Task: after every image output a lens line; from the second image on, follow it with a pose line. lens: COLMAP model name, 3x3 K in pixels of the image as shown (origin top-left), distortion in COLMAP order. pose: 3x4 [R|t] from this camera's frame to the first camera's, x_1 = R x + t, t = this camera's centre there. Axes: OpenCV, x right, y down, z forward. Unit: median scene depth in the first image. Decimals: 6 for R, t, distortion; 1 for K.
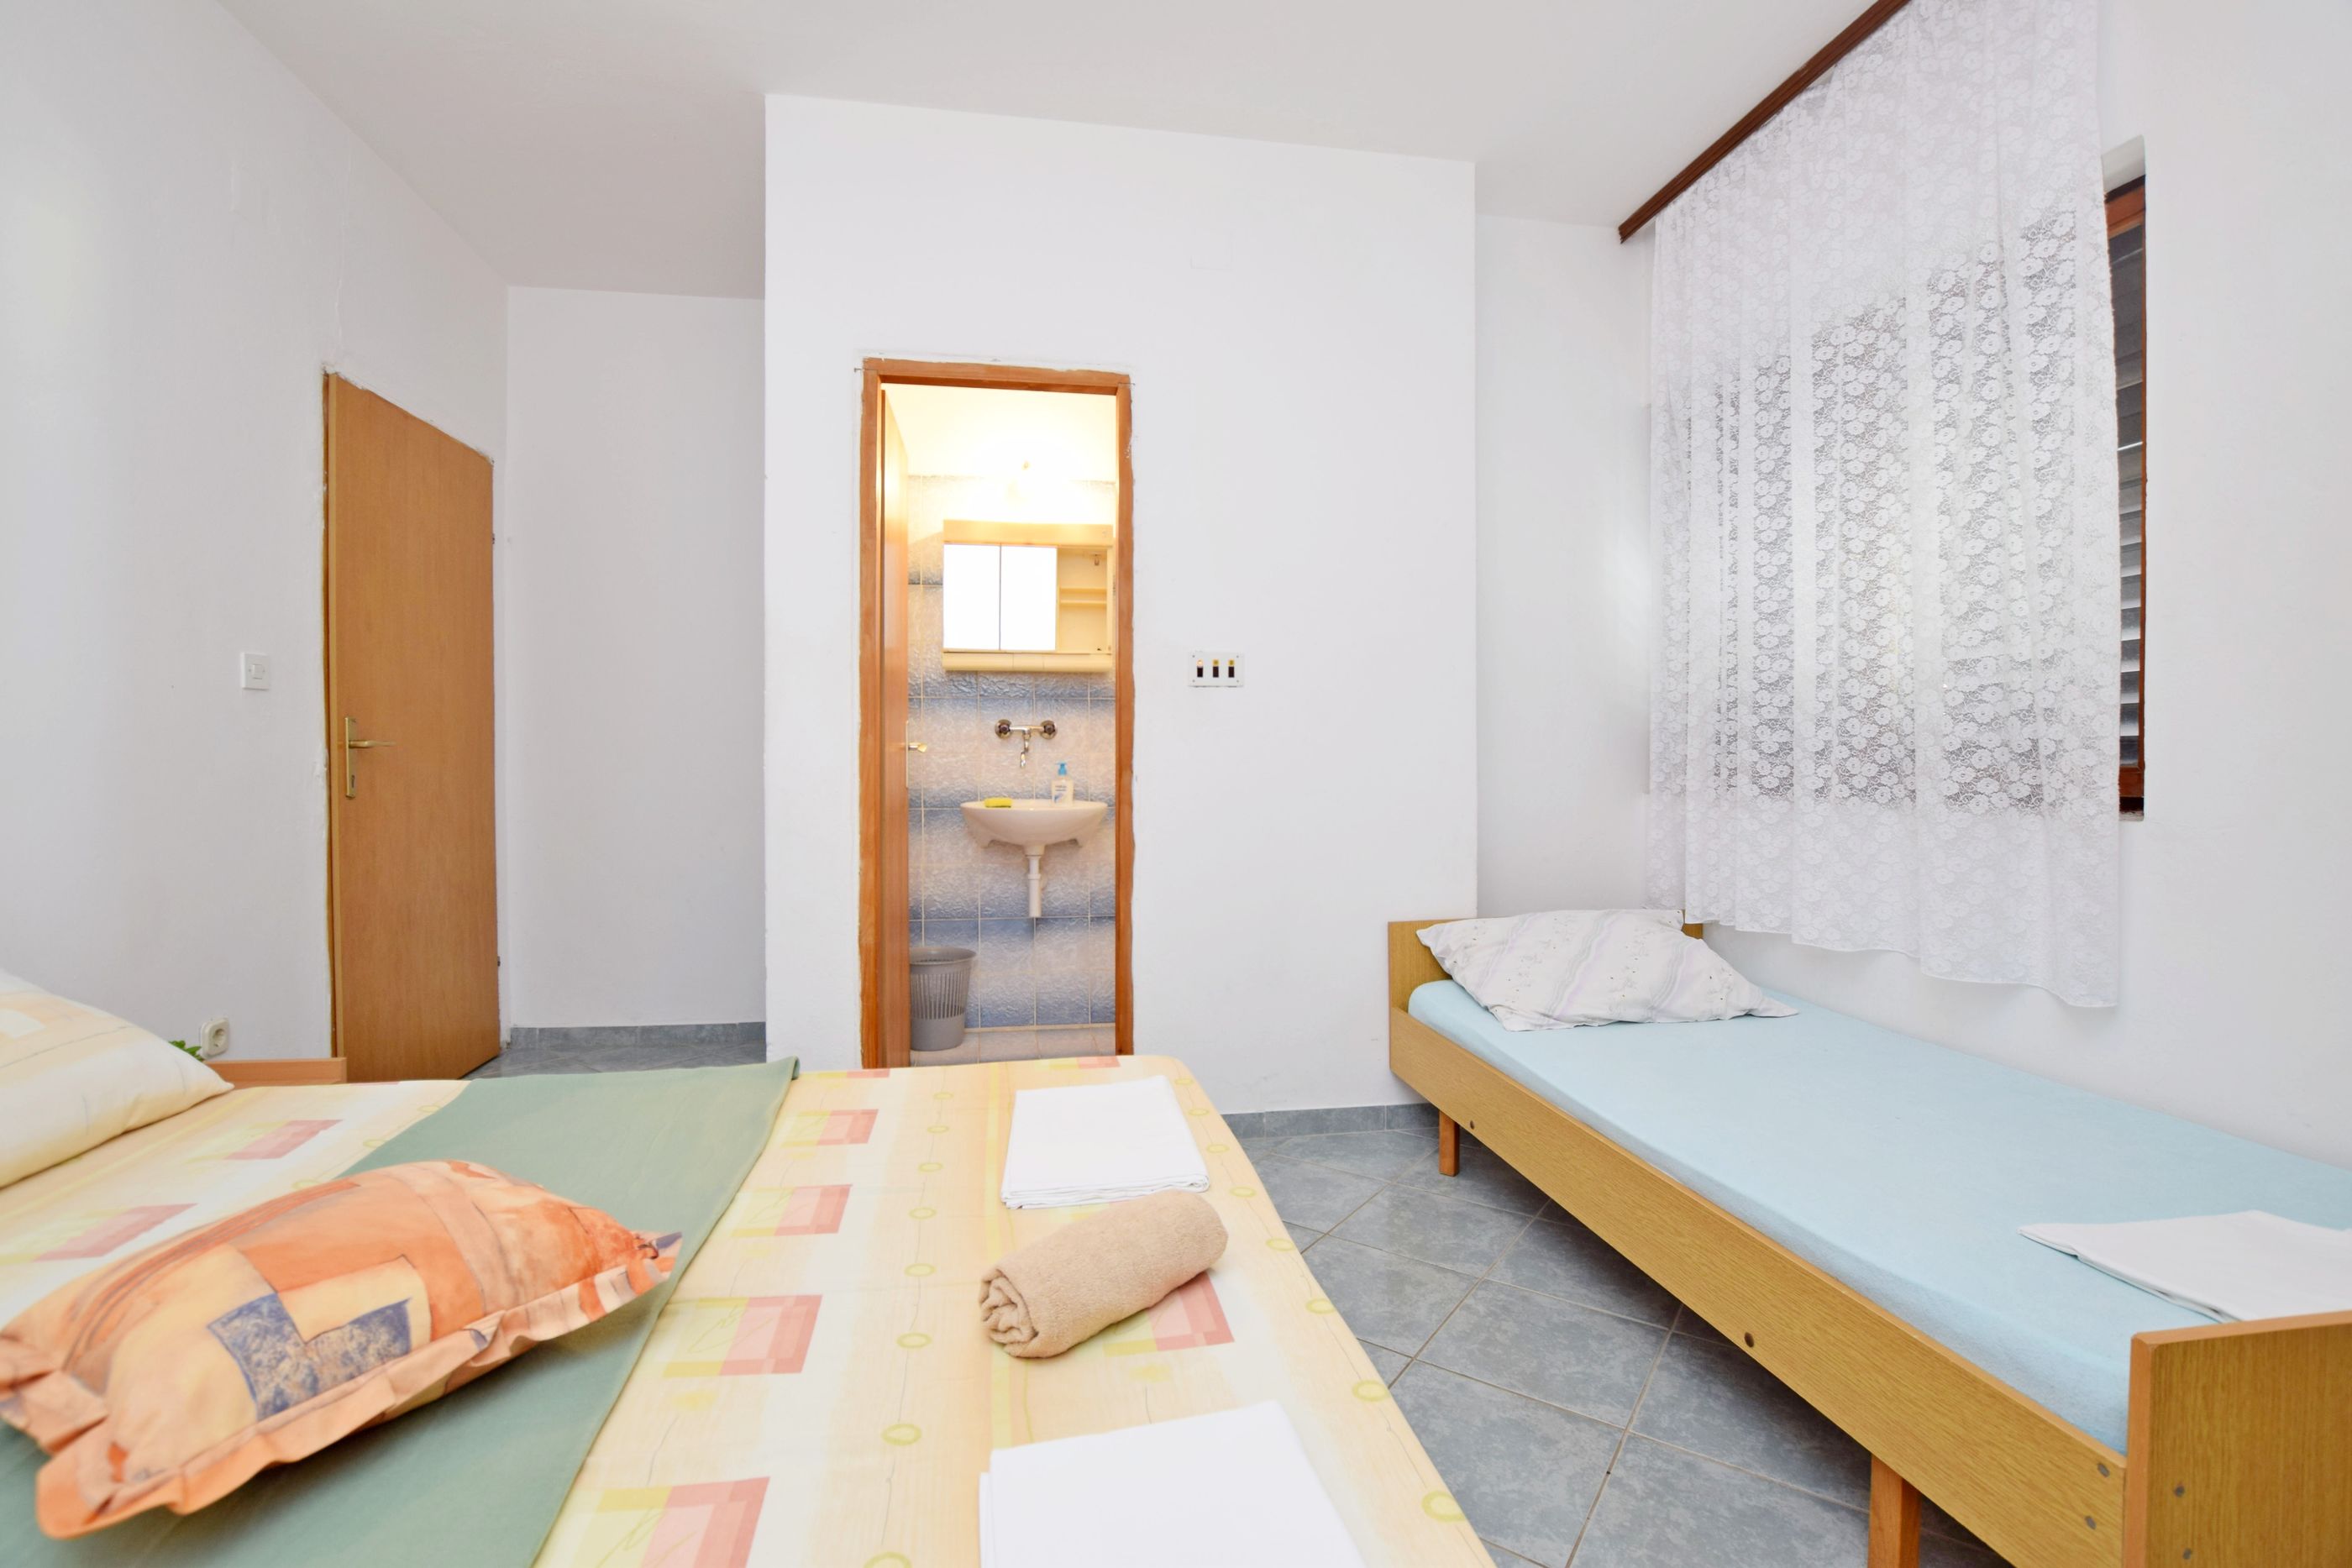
lens RADIAL K [[1038.1, 0, 1174.7], [0, 1038.1, 764.1], [0, 0, 1]] dist [-0.034877, 0.005508]
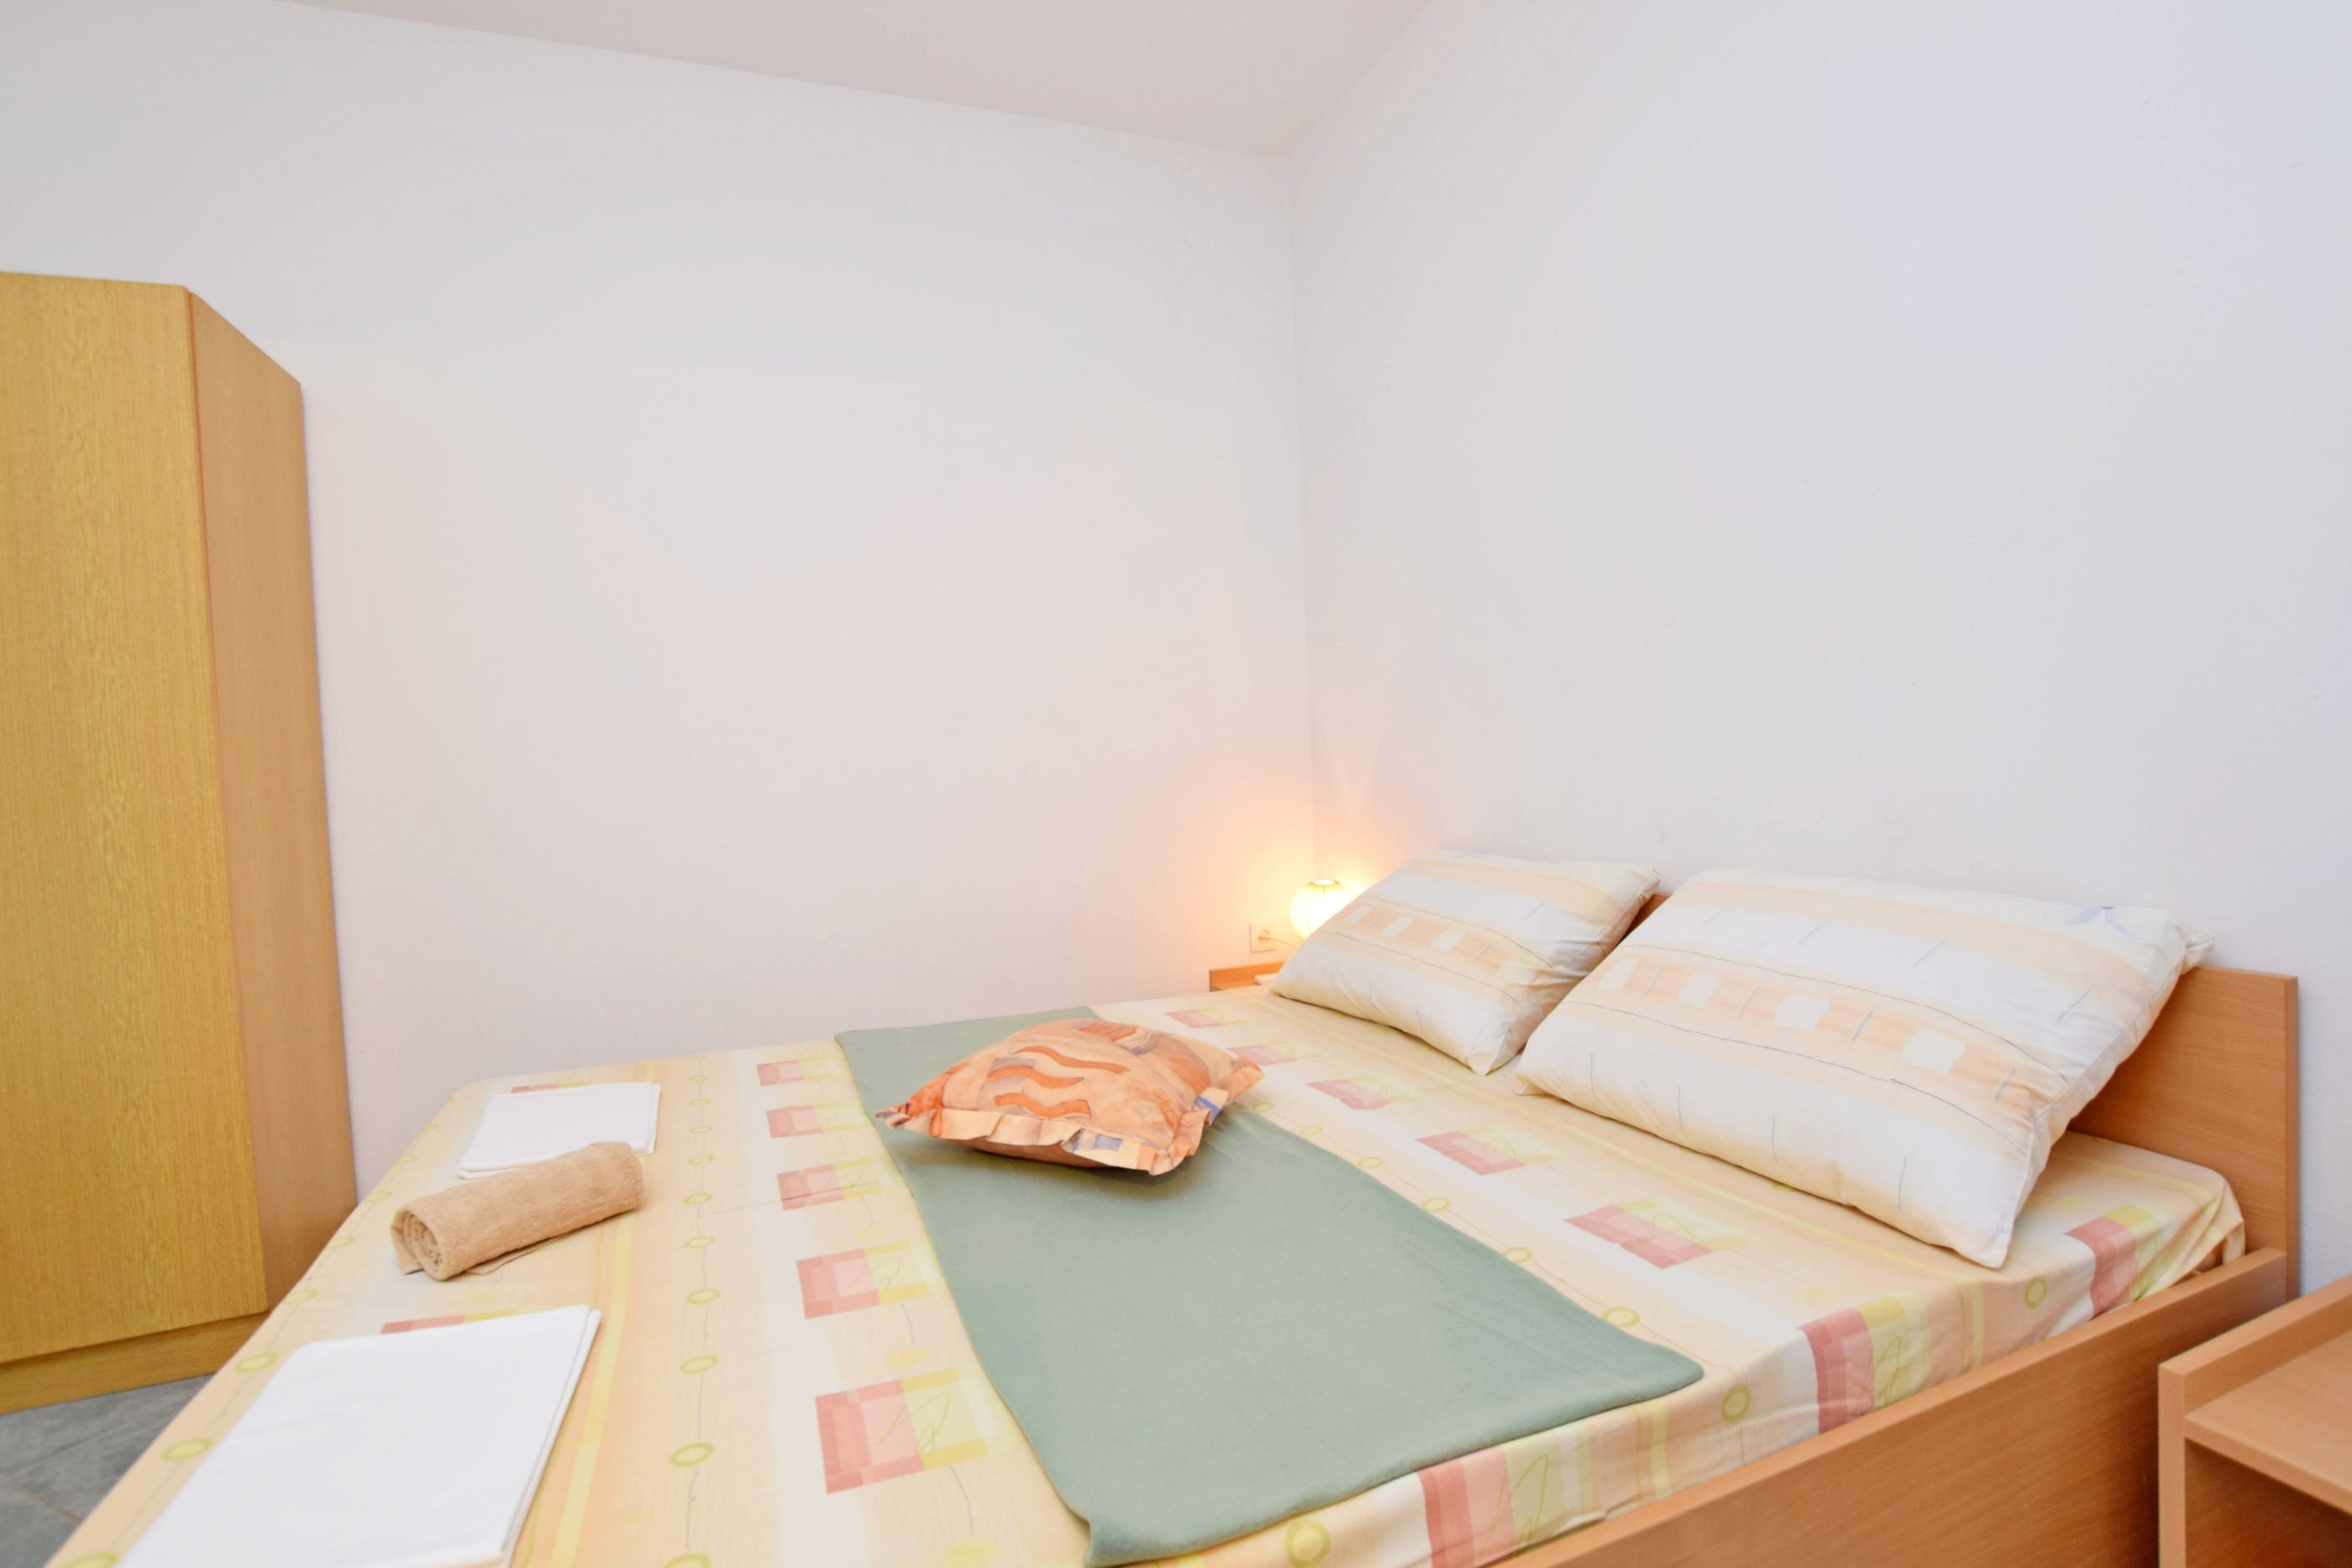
lens RADIAL K [[1091.9, 0, 1167.2], [0, 1091.9, 773.7], [0, 0, 1]] dist [-0.032245, 0.003908]
pose [[-0.976405, 0.048033, -0.210537, -0.315795], [0.042962, 0.998667, 0.028598, -0.003346], [0.211630, 0.018878, -0.977167, 1.357152]]
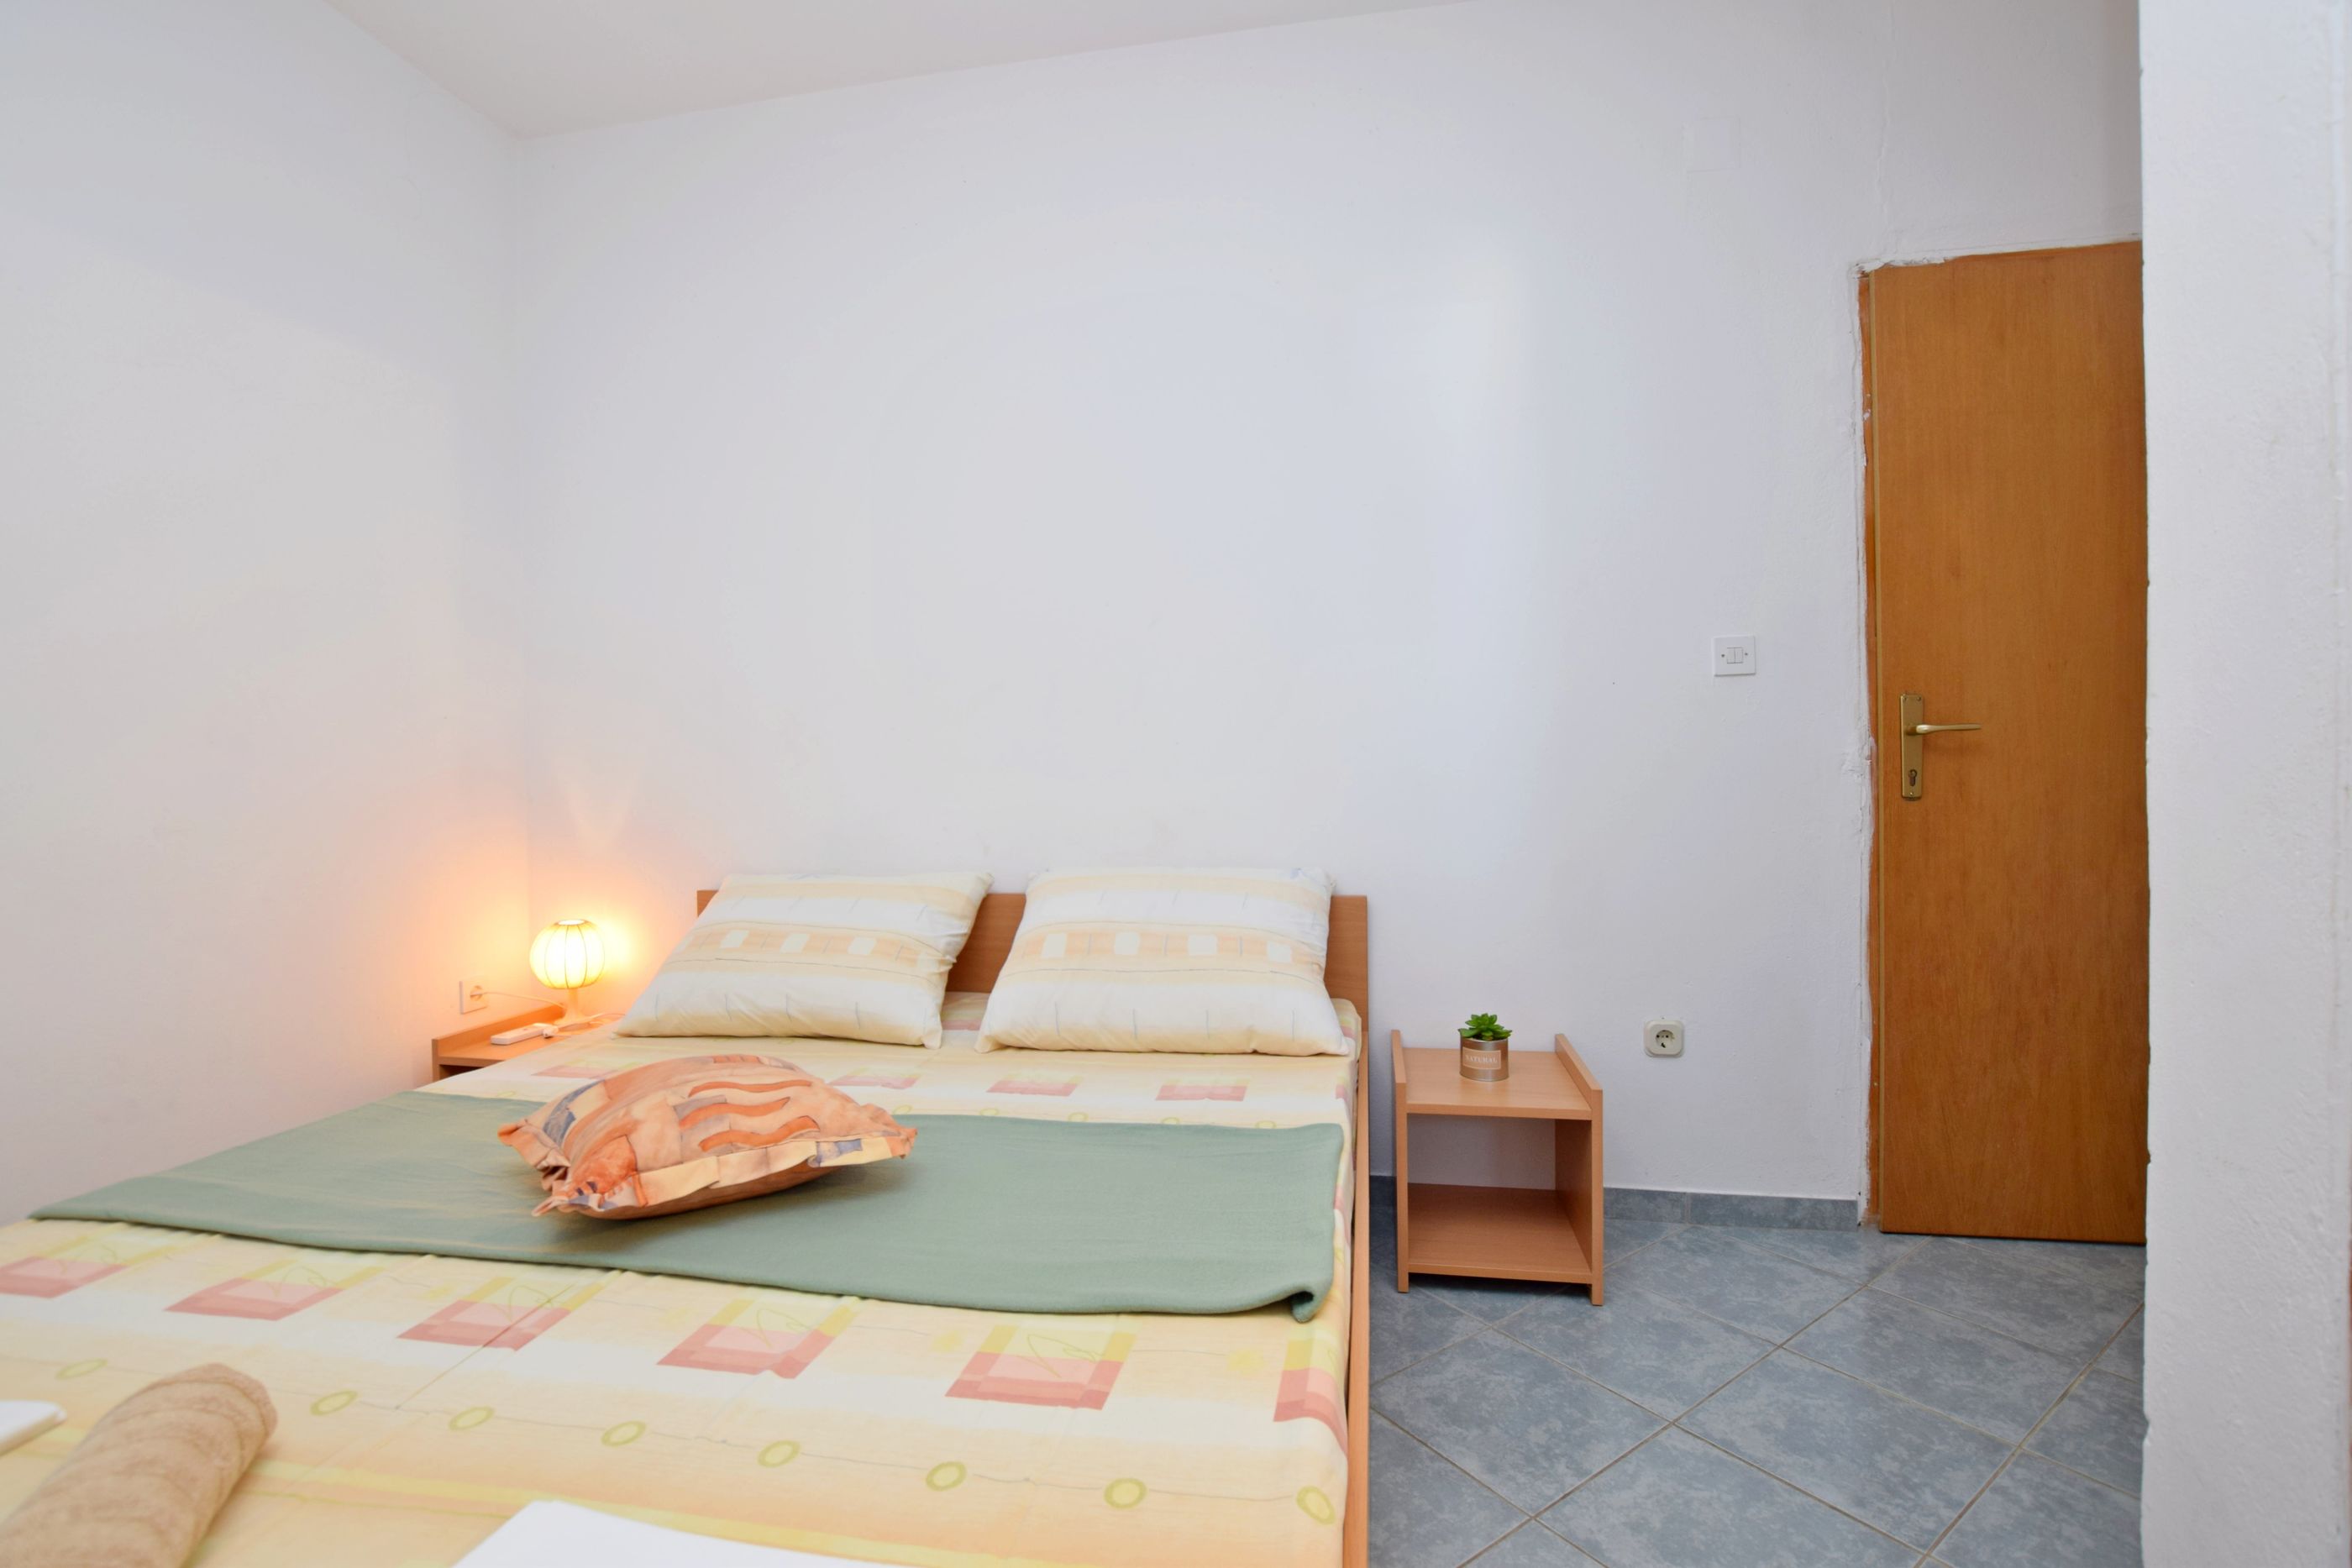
lens RADIAL K [[1038.1, 0, 1167.7], [0, 1038.1, 770.5], [0, 0, 1]] dist [-0.034877, 0.005508]
pose [[-0.346948, 0.013747, -0.937784, 0.177993], [0.010706, 0.999885, 0.010697, -0.004253], [0.937823, -0.006328, -0.347056, 1.097768]]
